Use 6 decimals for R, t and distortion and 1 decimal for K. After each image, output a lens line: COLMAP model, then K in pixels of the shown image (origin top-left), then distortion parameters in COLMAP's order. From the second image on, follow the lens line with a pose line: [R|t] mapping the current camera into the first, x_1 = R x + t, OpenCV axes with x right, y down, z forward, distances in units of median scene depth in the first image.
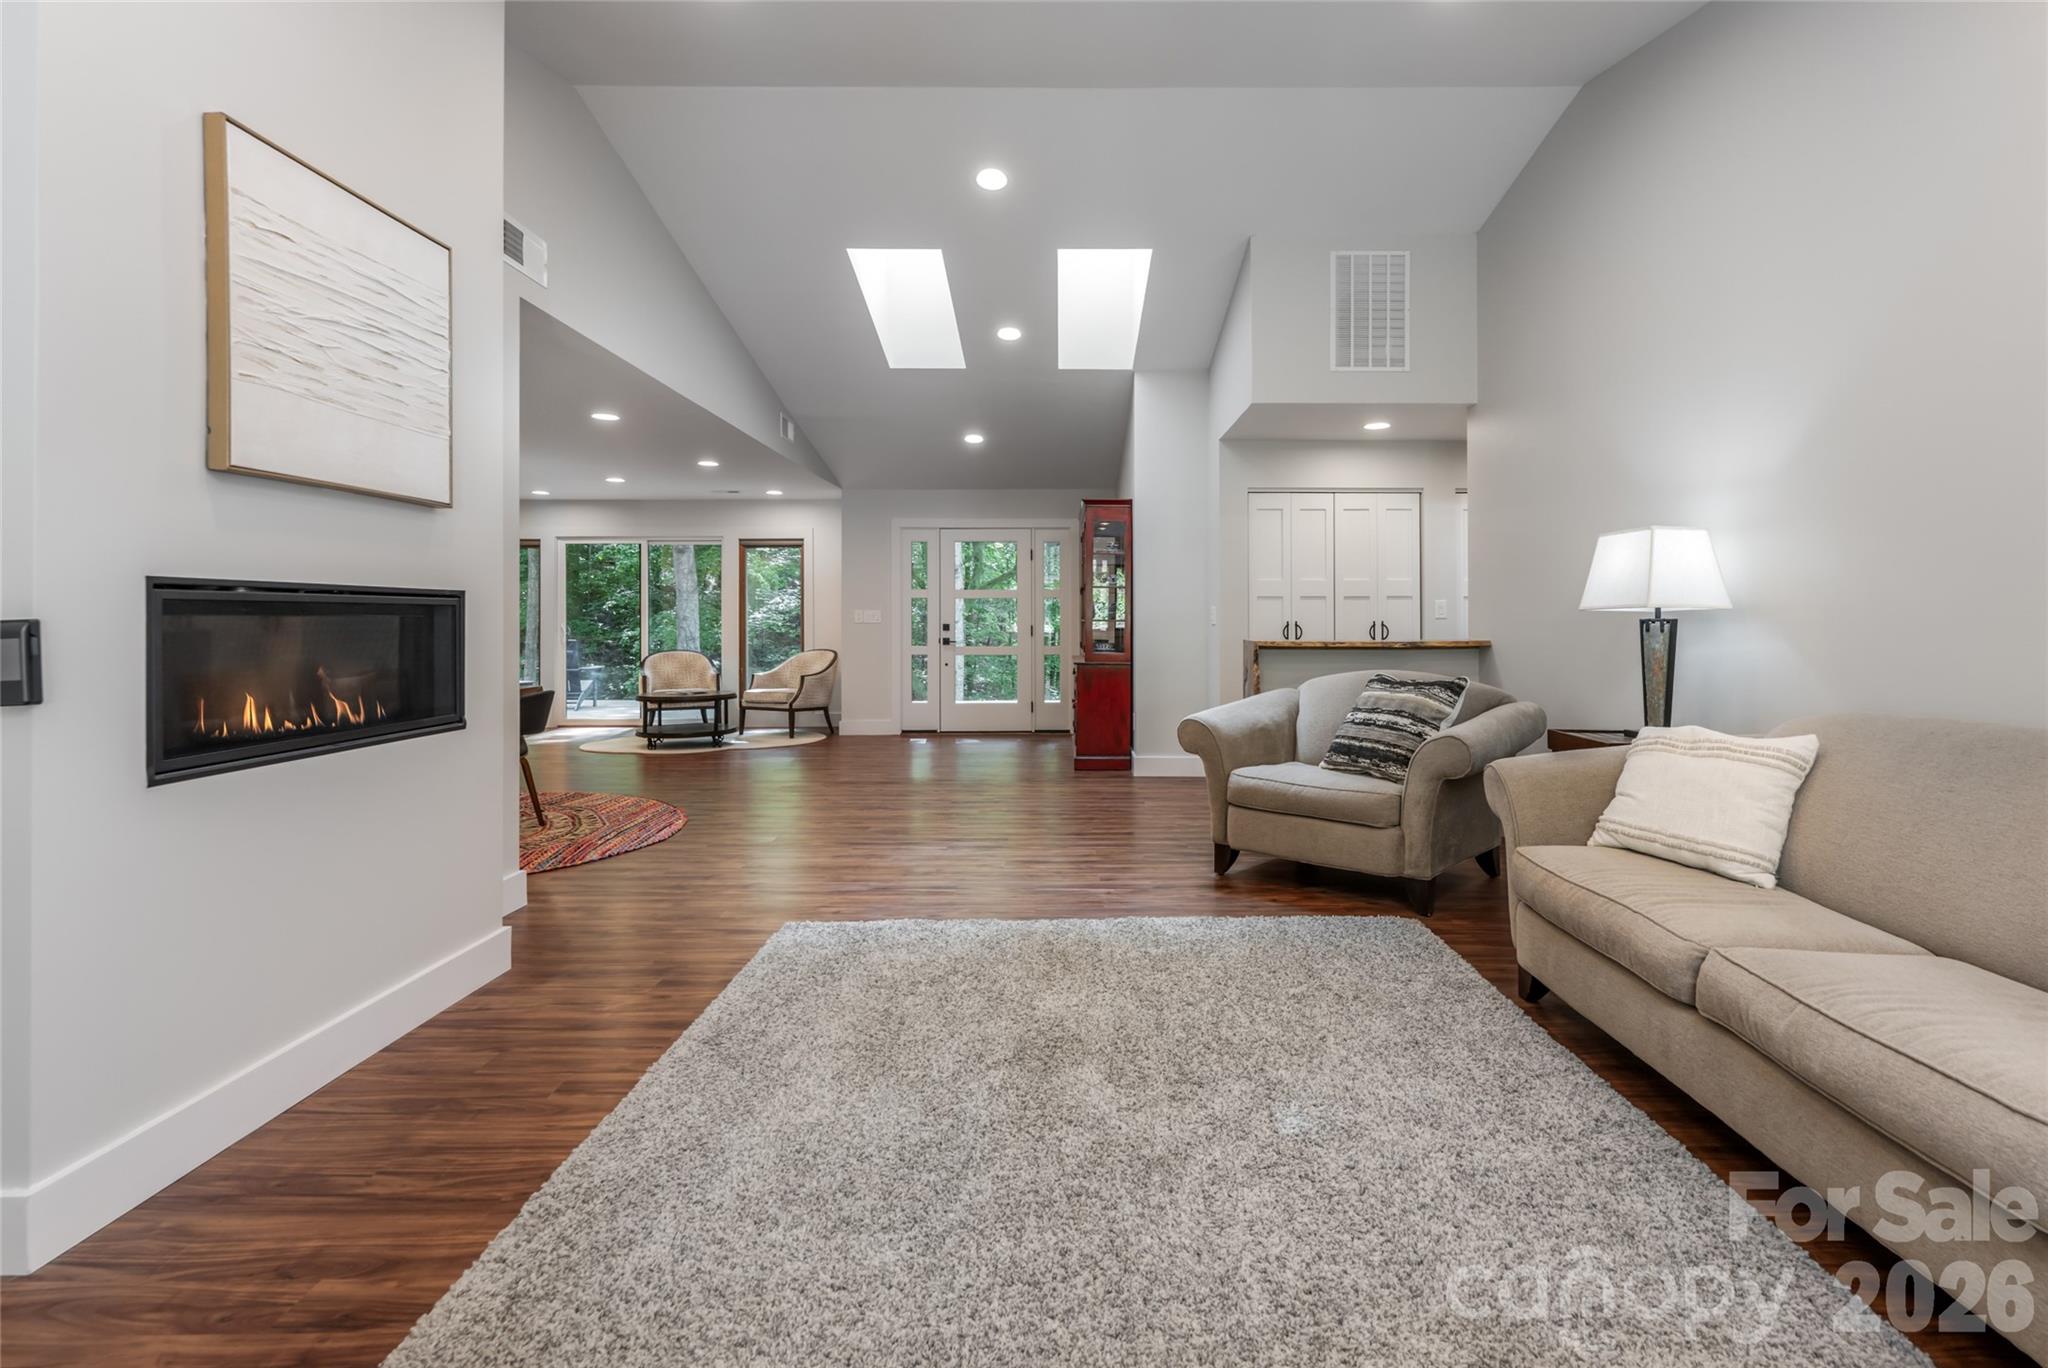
lens RADIAL K [[964.1, 0, 1087.6], [0, 964.1, 623.2], [0, 0, 1]] dist [-0.000898, 0.000221]
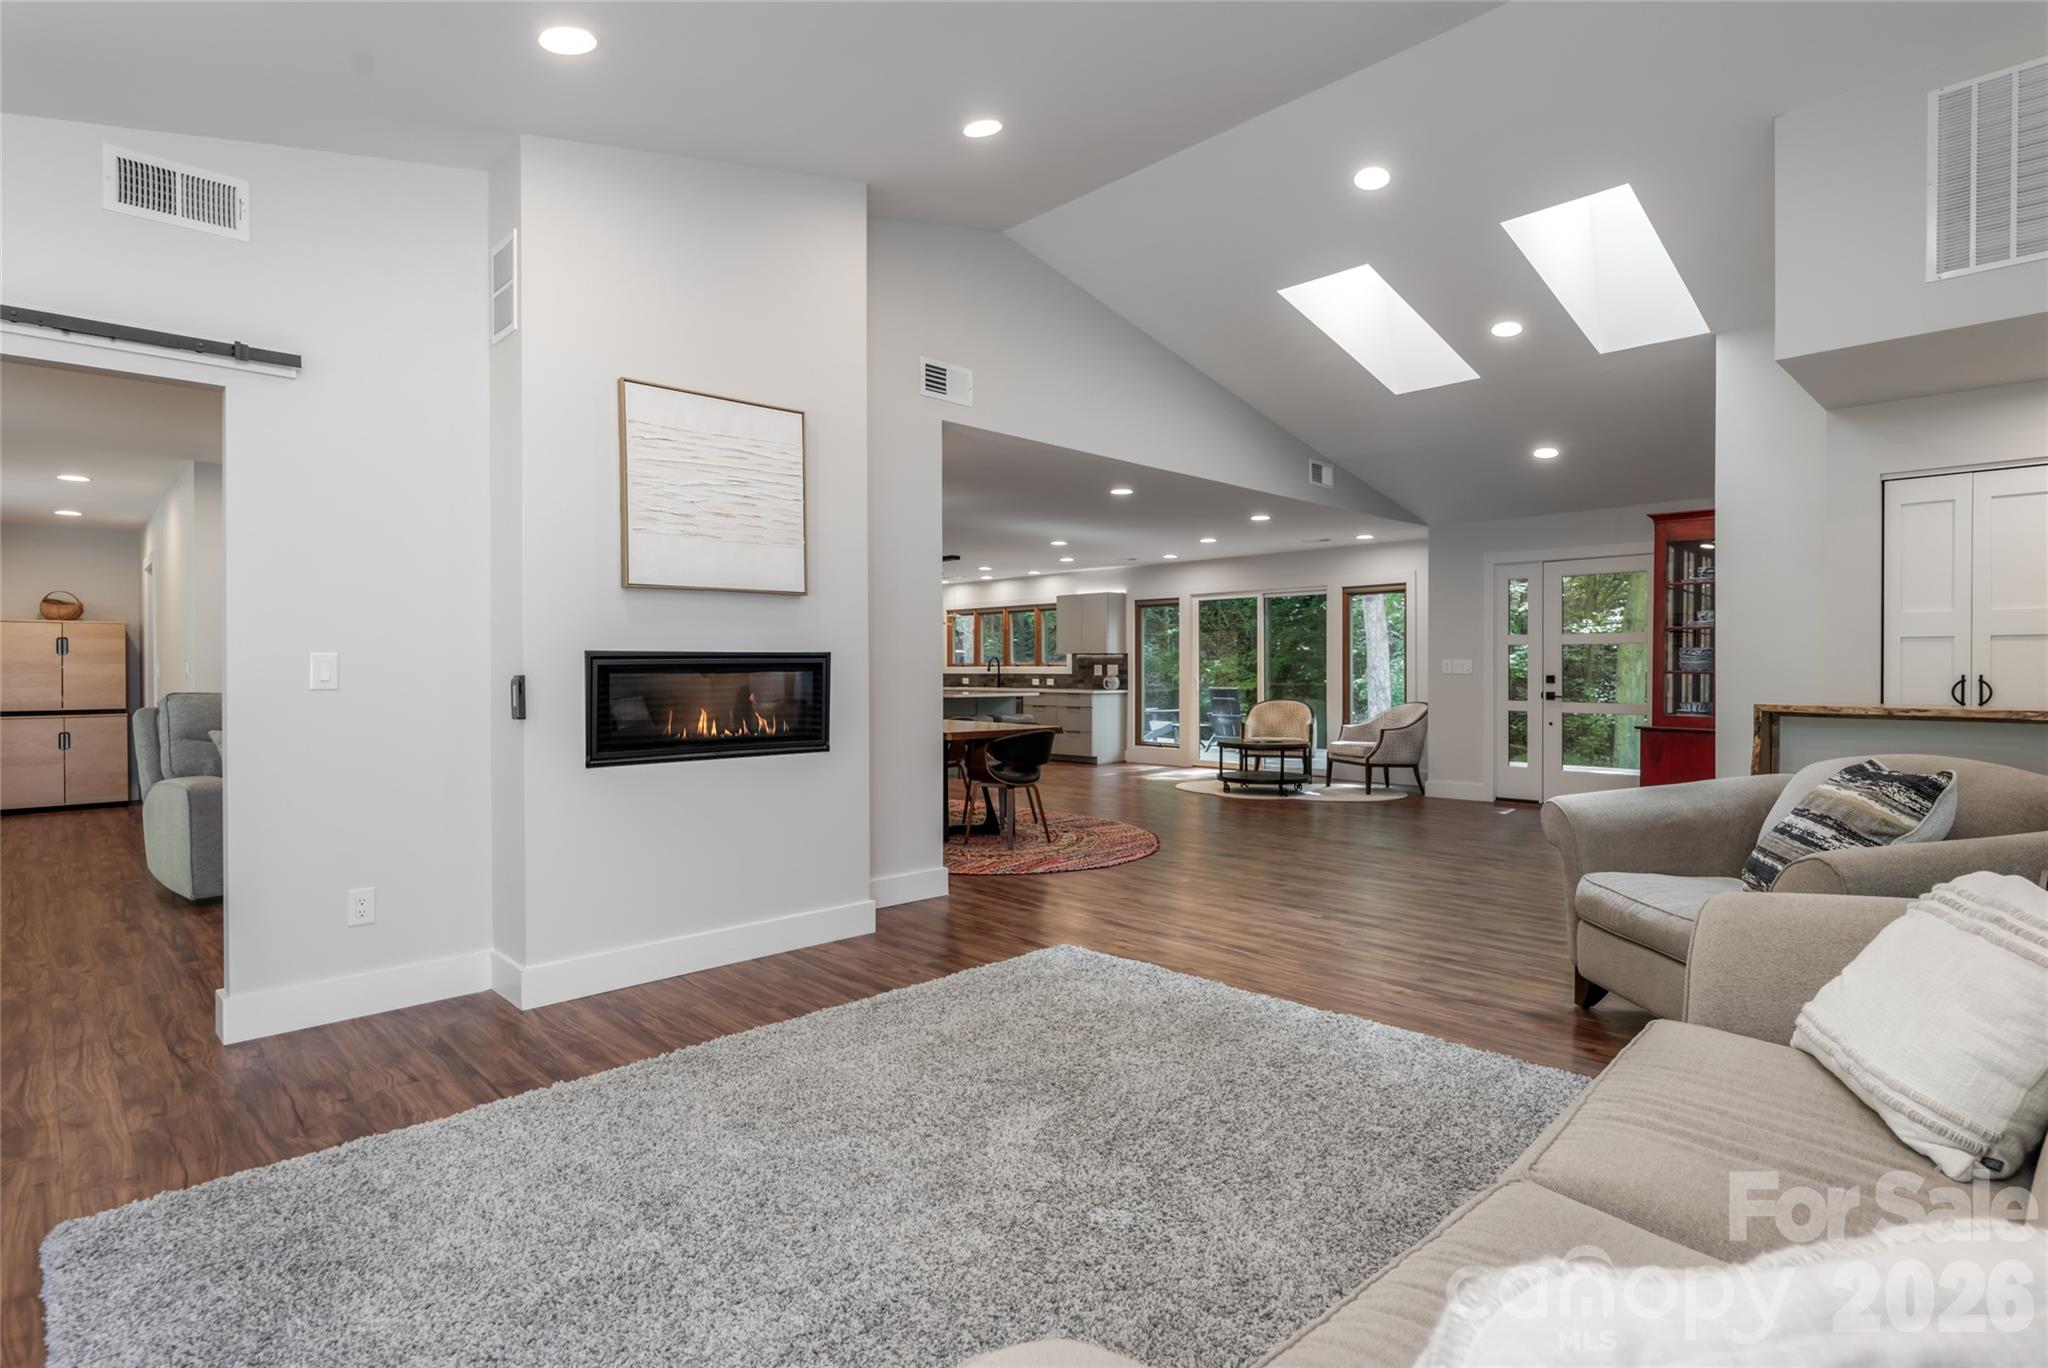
lens RADIAL K [[1033.7, 0, 1029.8], [0, 1033.7, 683.6], [0, 0, 1]] dist [0.001764, -0.000025]
pose [[0.683923, 0.010759, -0.729475, 0.440816], [-0.001959, 0.999915, 0.012911, -0.005789], [0.729551, -0.007401, 0.683886, 0.126210]]
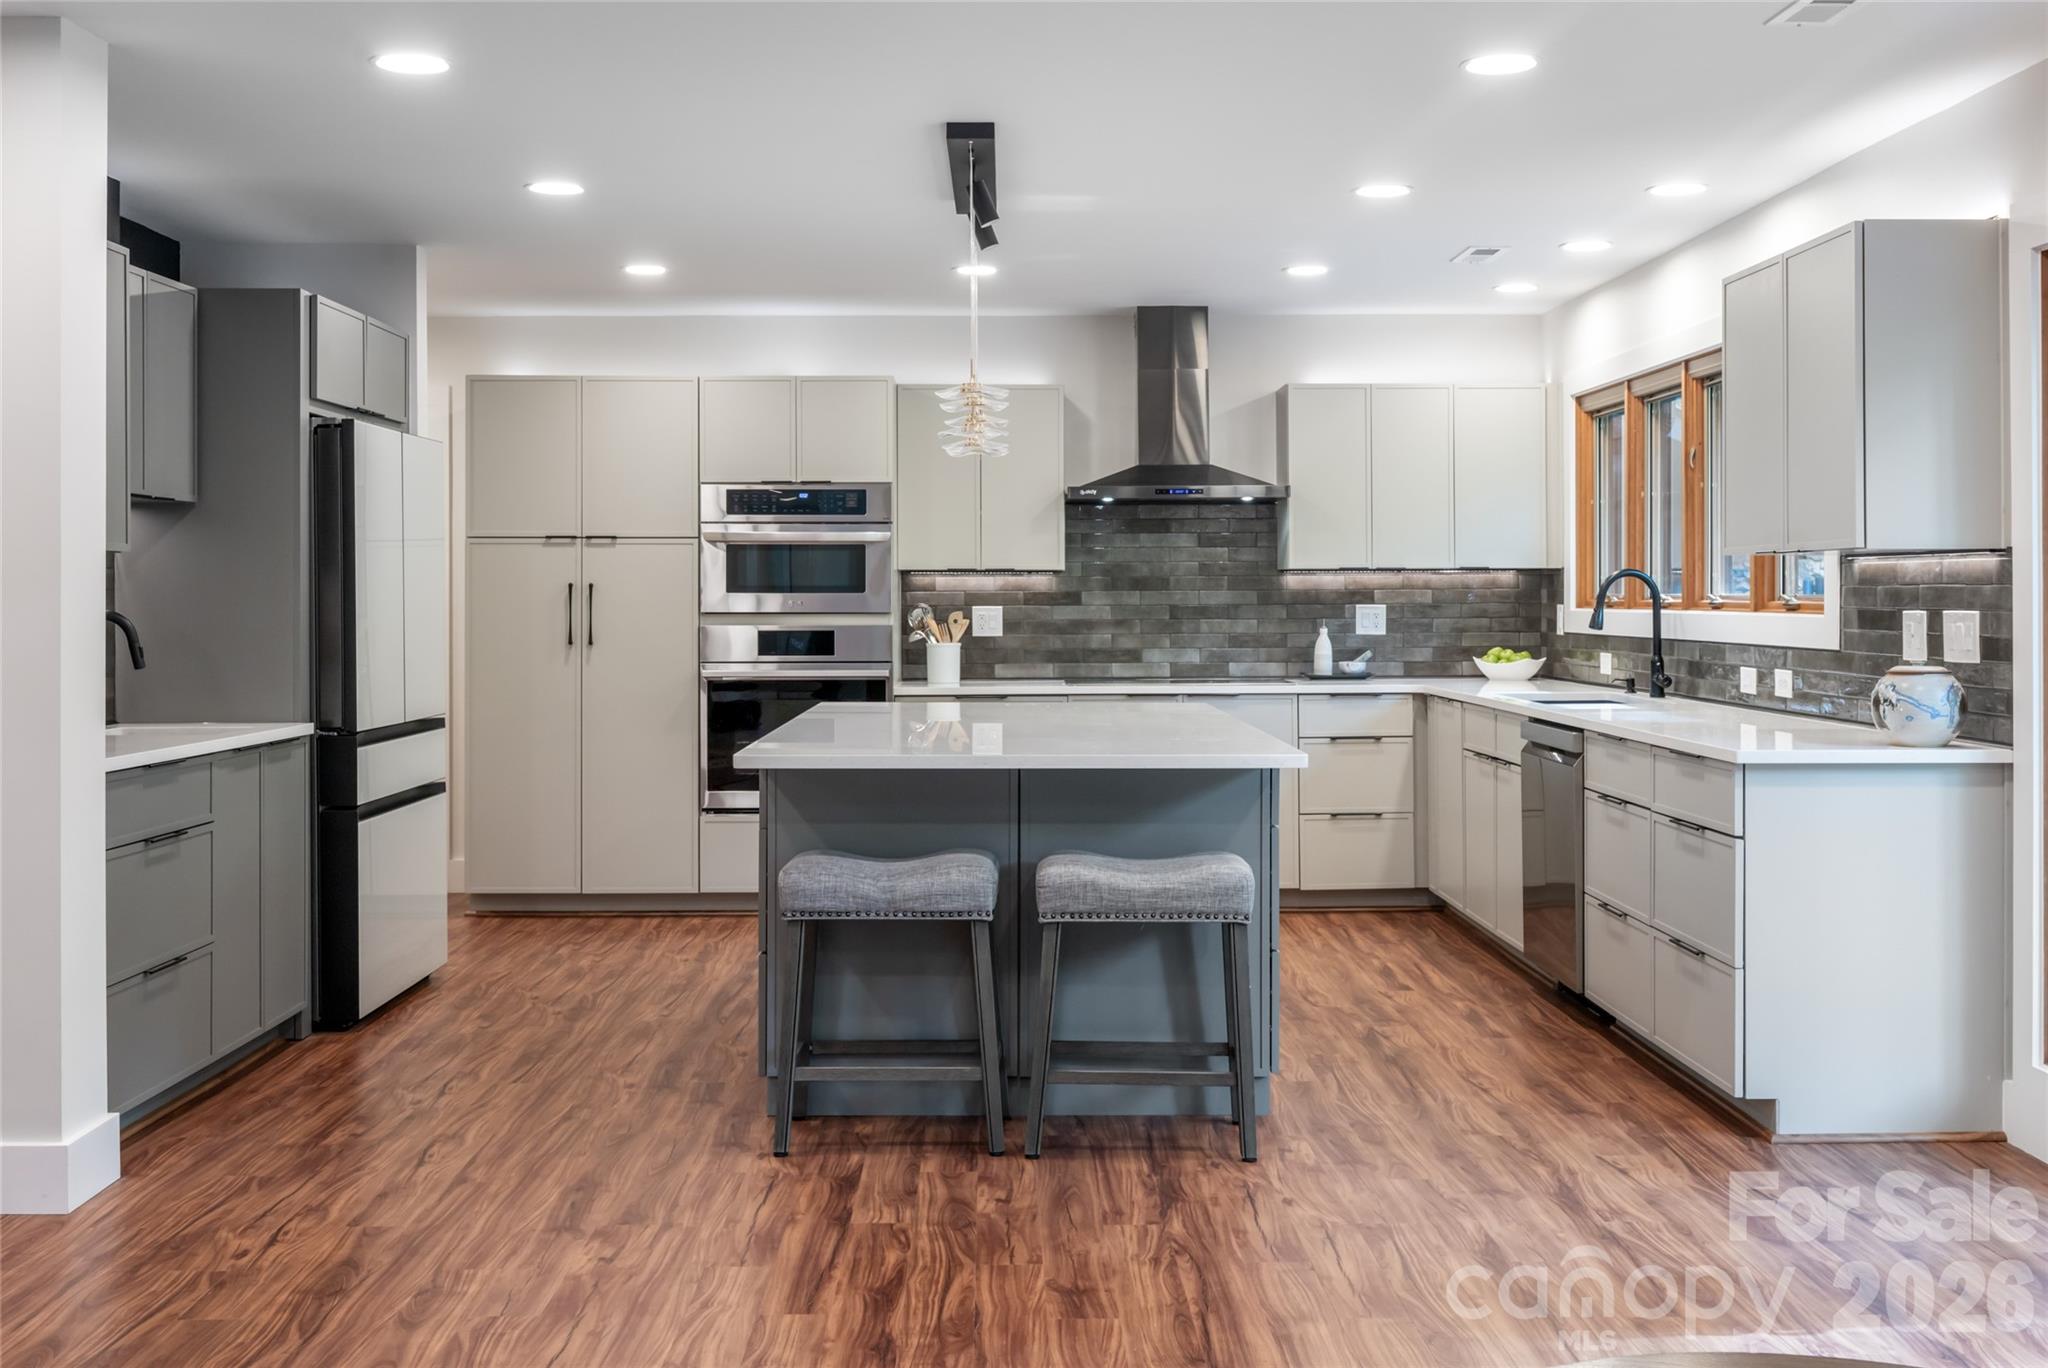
lens RADIAL K [[2055.6, 0, 1006.9], [0, 2055.6, 597.2], [0, 0, 1]] dist [-0.005503, 0.000000]
pose [[-0.013174, 0.003416, -0.999907, -0.456944], [-0.002148, 0.999992, 0.003444, -0.031815], [0.999911, 0.002193, -0.013167, 1.852047]]
